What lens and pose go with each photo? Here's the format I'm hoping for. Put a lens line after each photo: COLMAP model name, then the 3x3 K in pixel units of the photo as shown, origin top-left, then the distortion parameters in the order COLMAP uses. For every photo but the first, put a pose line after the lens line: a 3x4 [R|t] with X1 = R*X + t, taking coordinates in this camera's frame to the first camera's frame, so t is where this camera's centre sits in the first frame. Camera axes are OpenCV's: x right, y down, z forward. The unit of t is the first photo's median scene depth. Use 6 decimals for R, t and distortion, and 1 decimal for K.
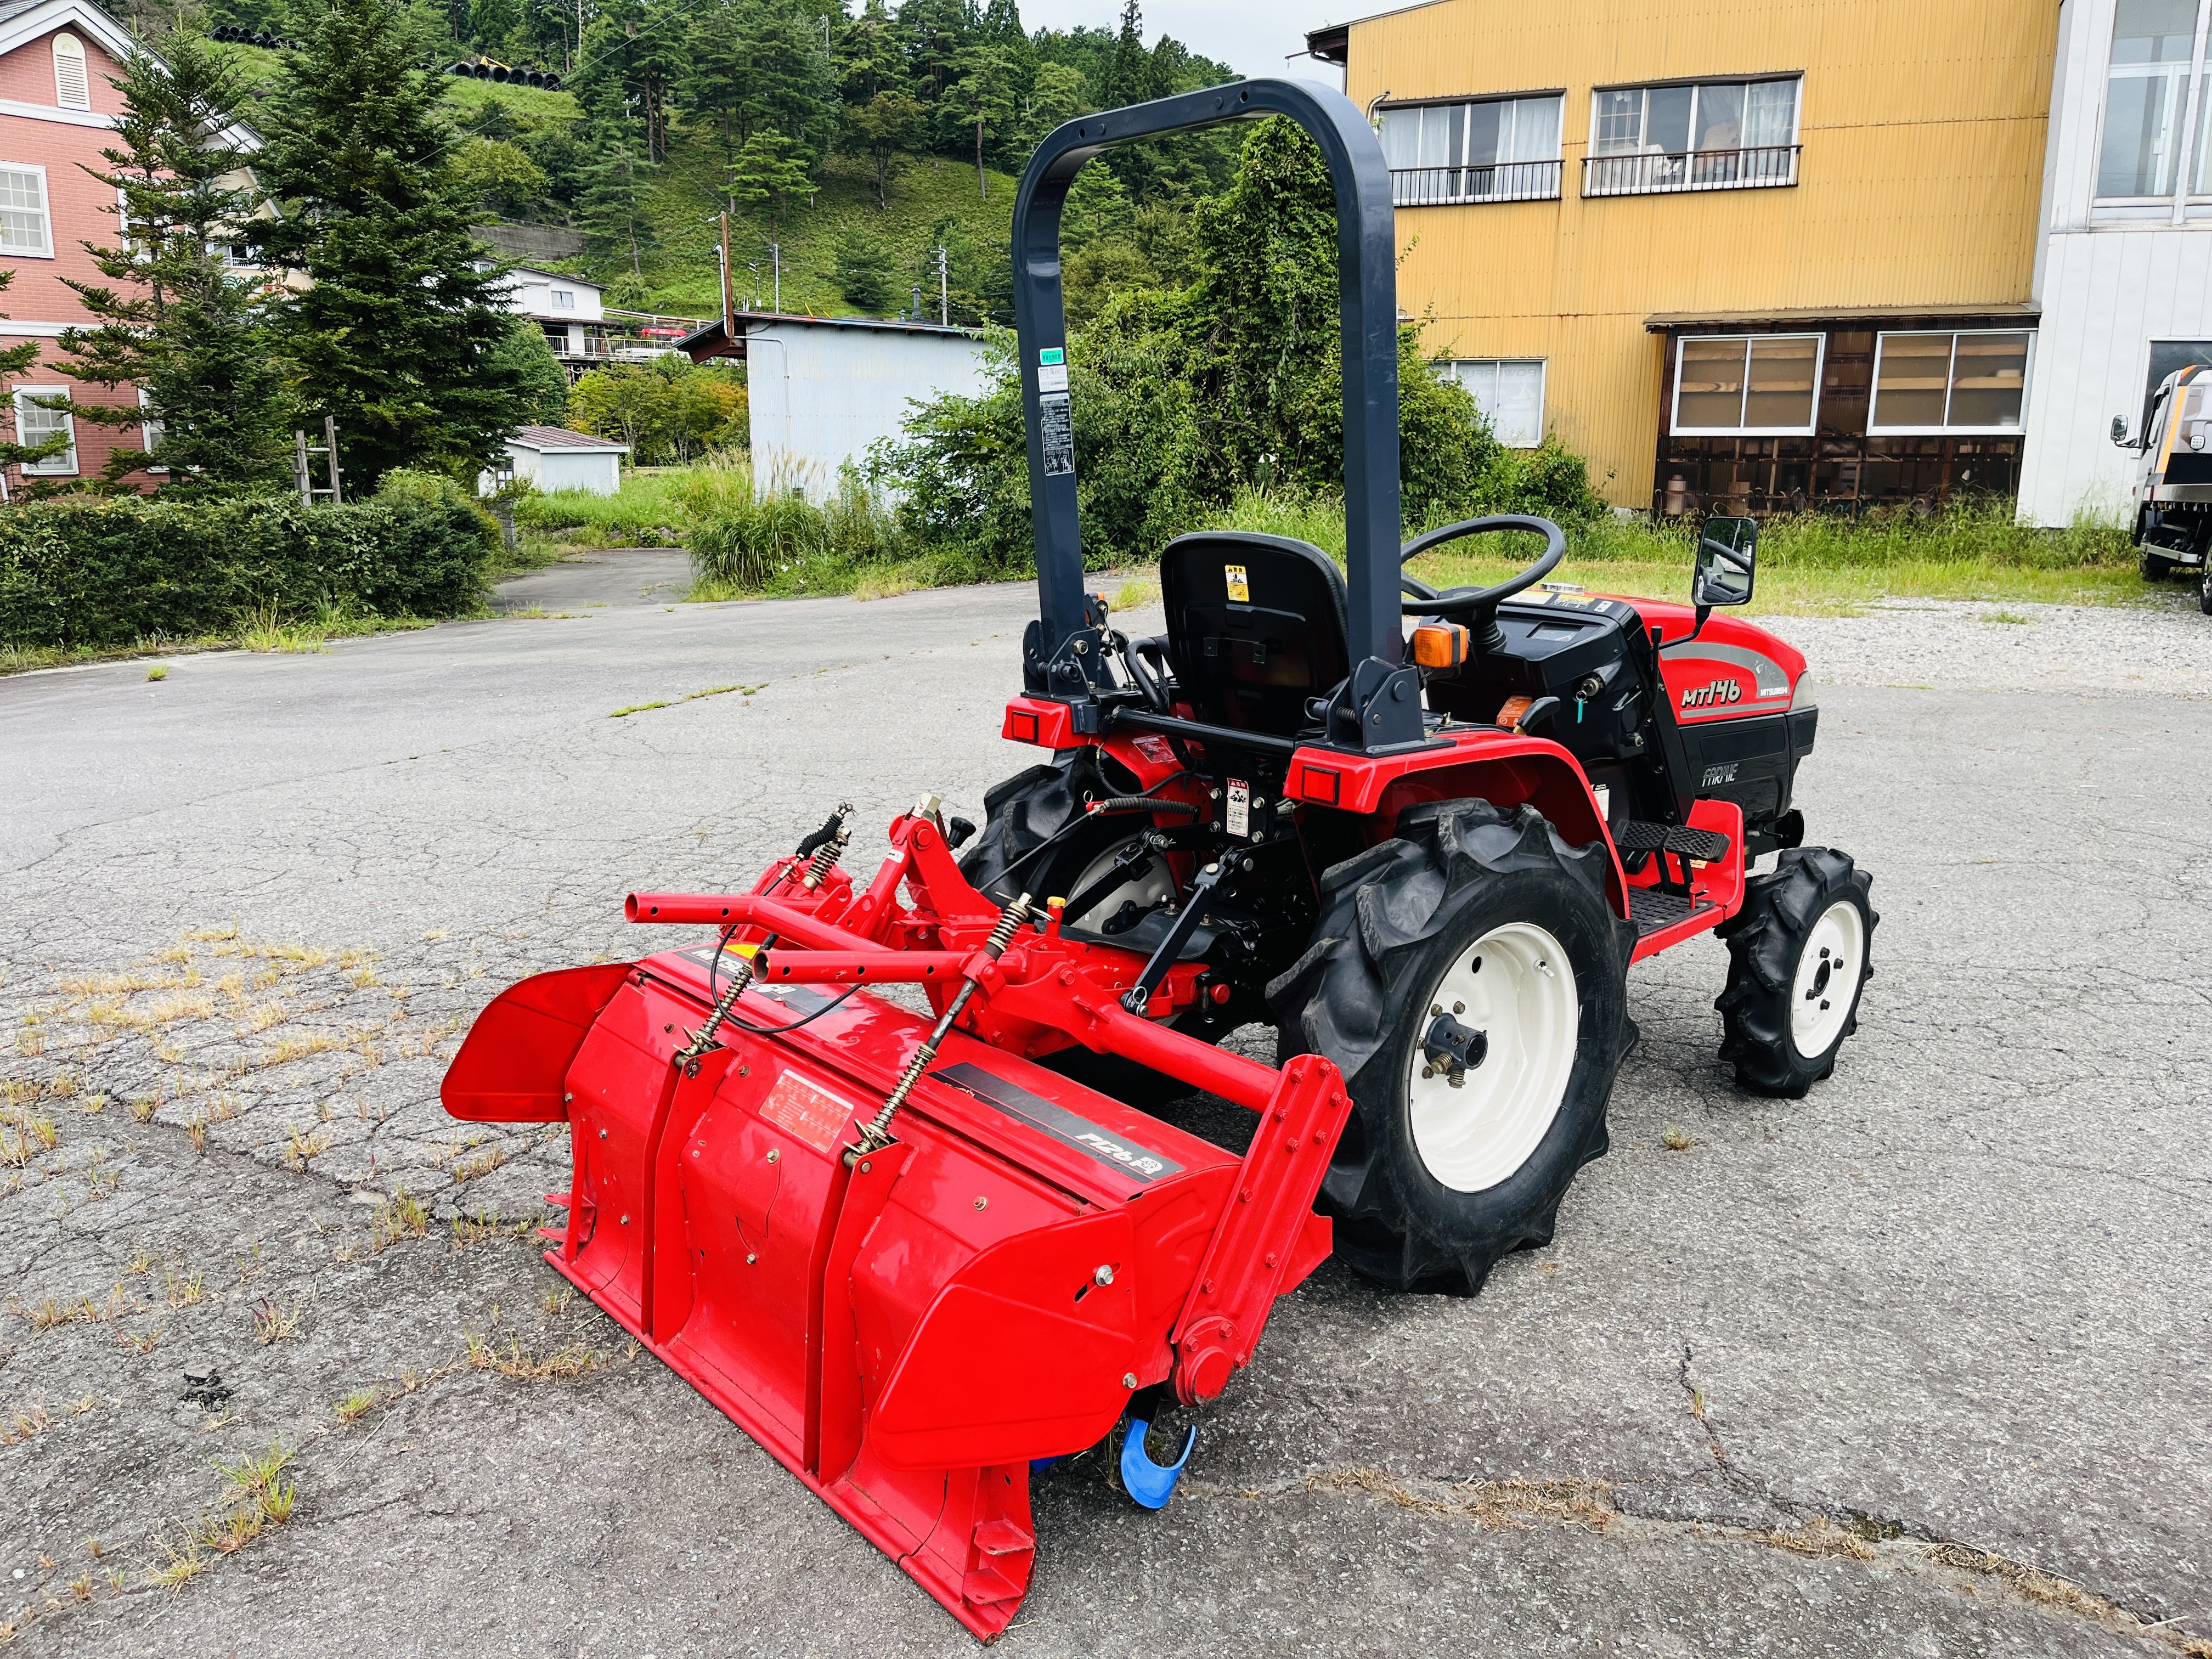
lens RADIAL K [[1677.1, 0, 1106.0], [0, 1677.1, 829.5], [0, 0, 1]] dist [0.054678, -0.086584]
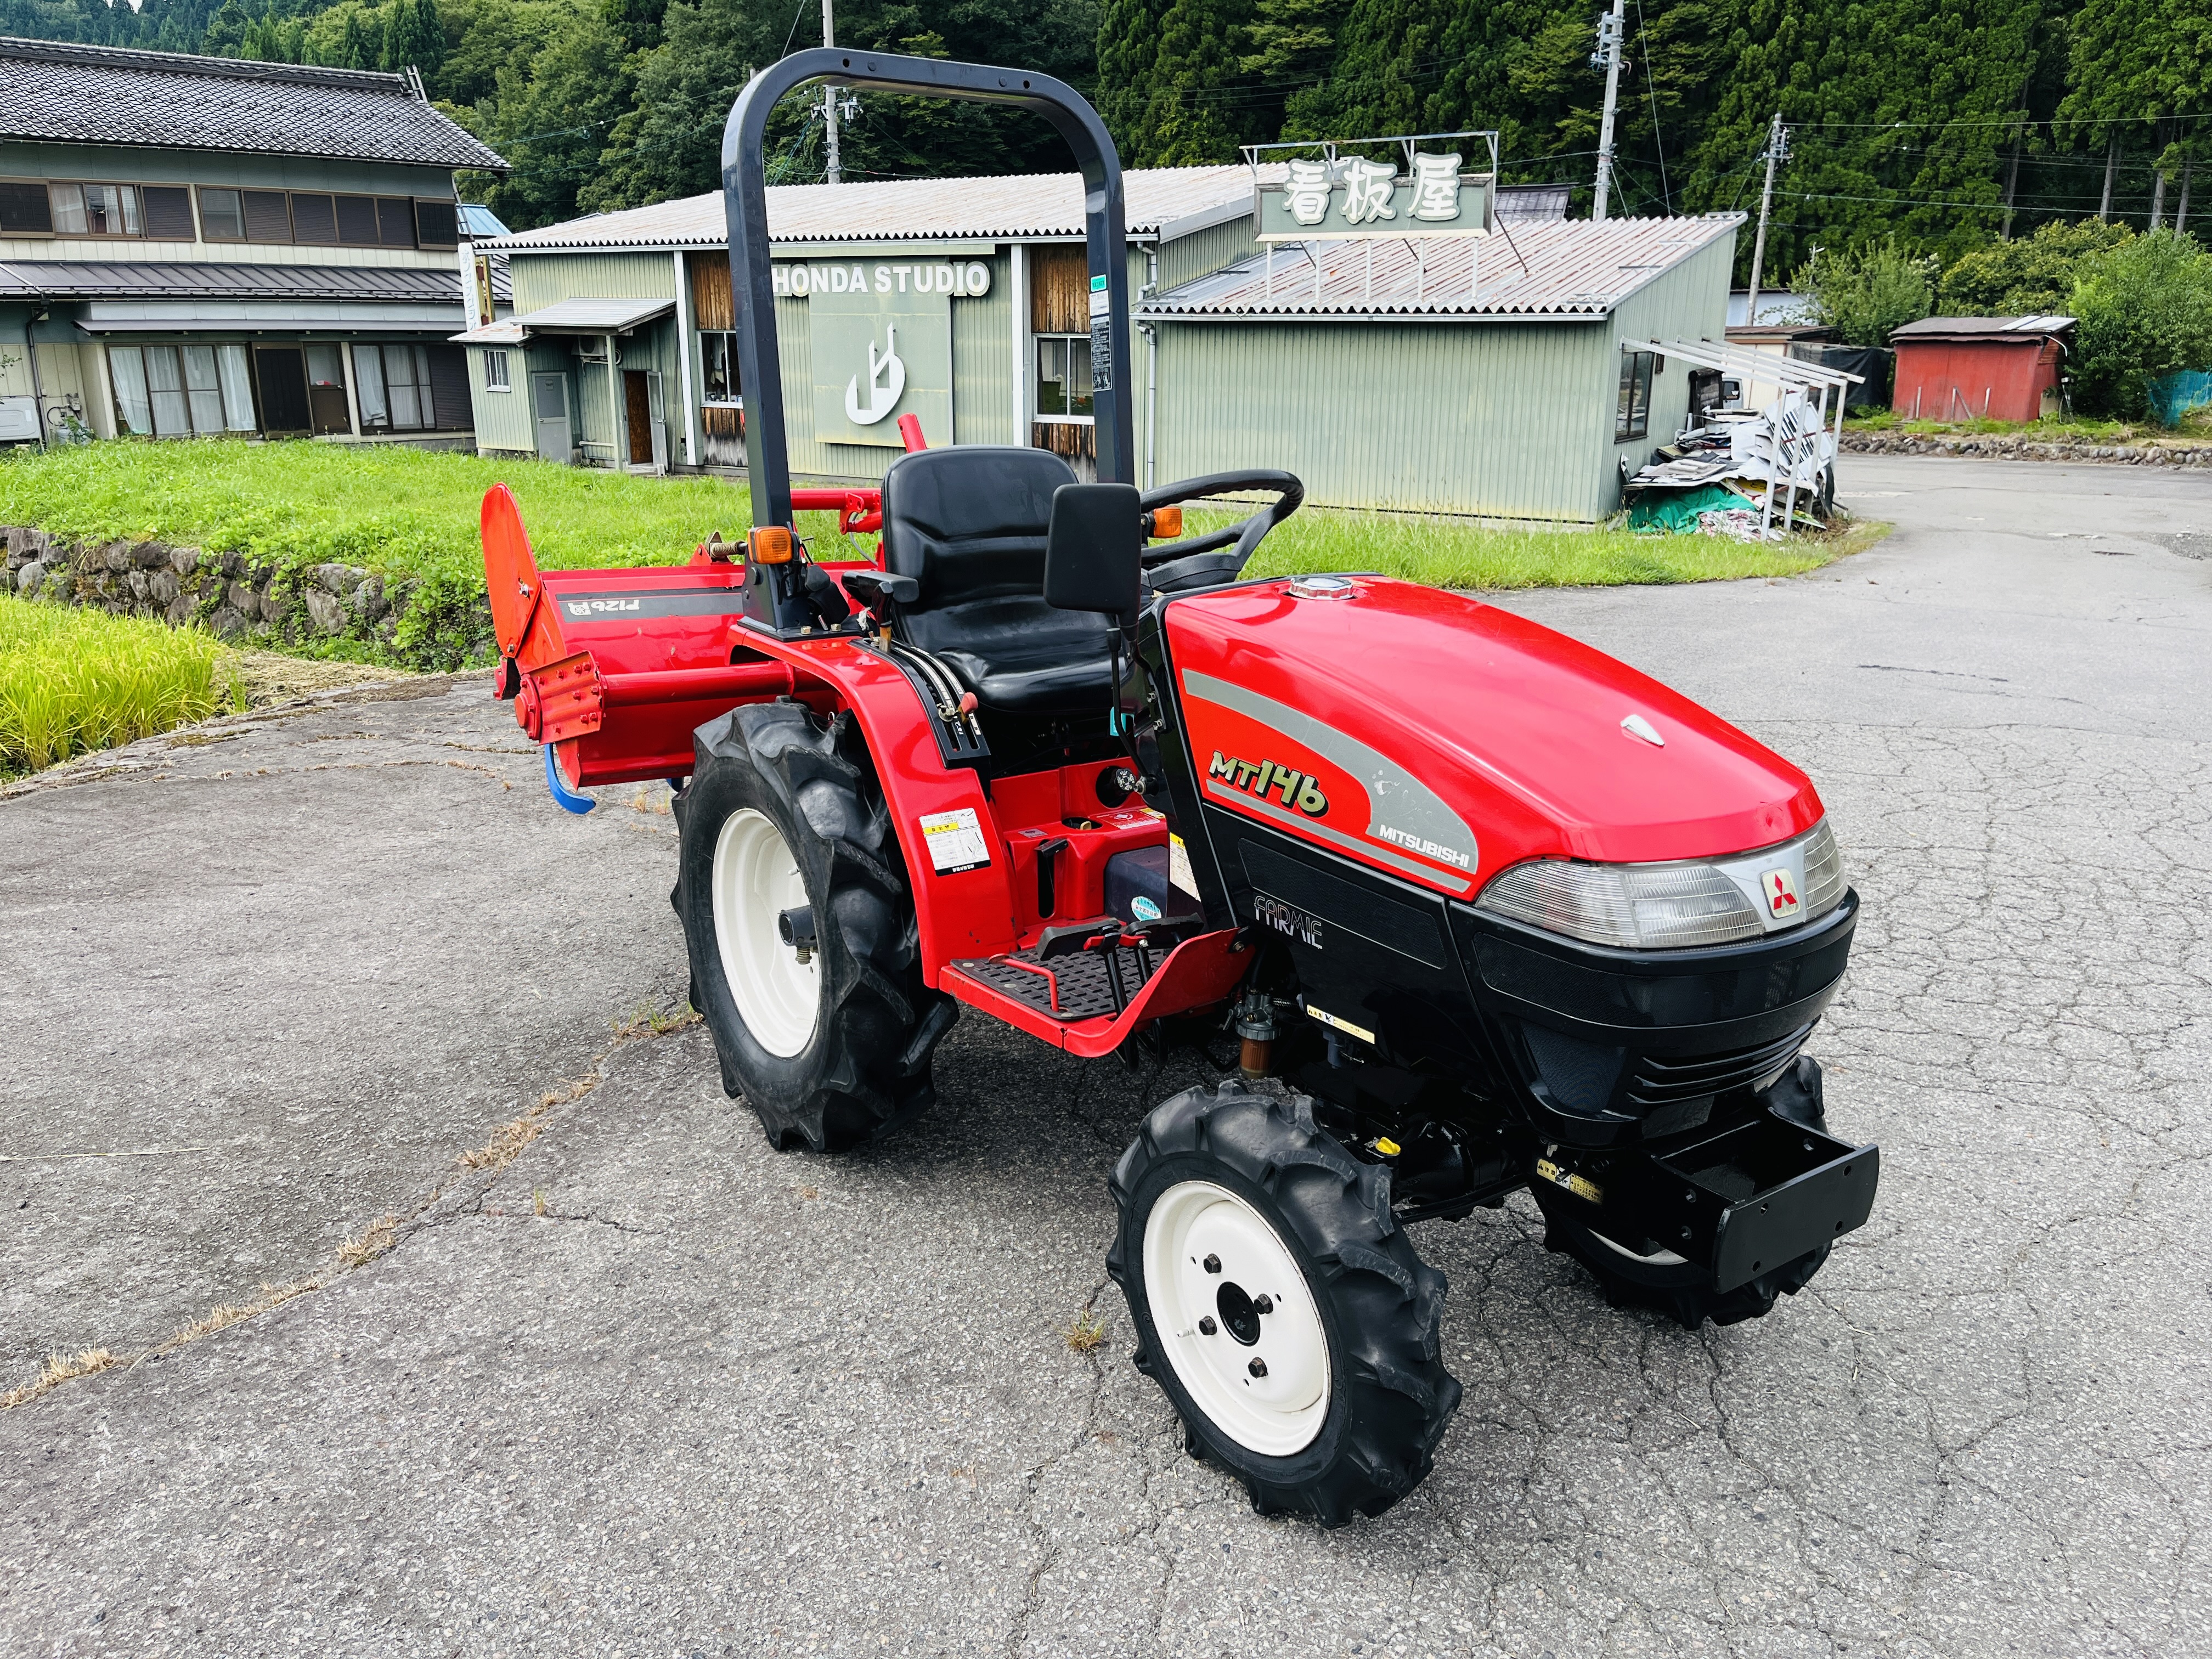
lens RADIAL K [[1677.1, 0, 1106.0], [0, 1677.1, 829.5], [0, 0, 1]] dist [0.054678, -0.086584]
pose [[-0.086189, 0.276667, -0.957093, 0.985193], [-0.227456, 0.929832, 0.289270, -0.234709], [0.969967, 0.242628, -0.017212, 0.970981]]
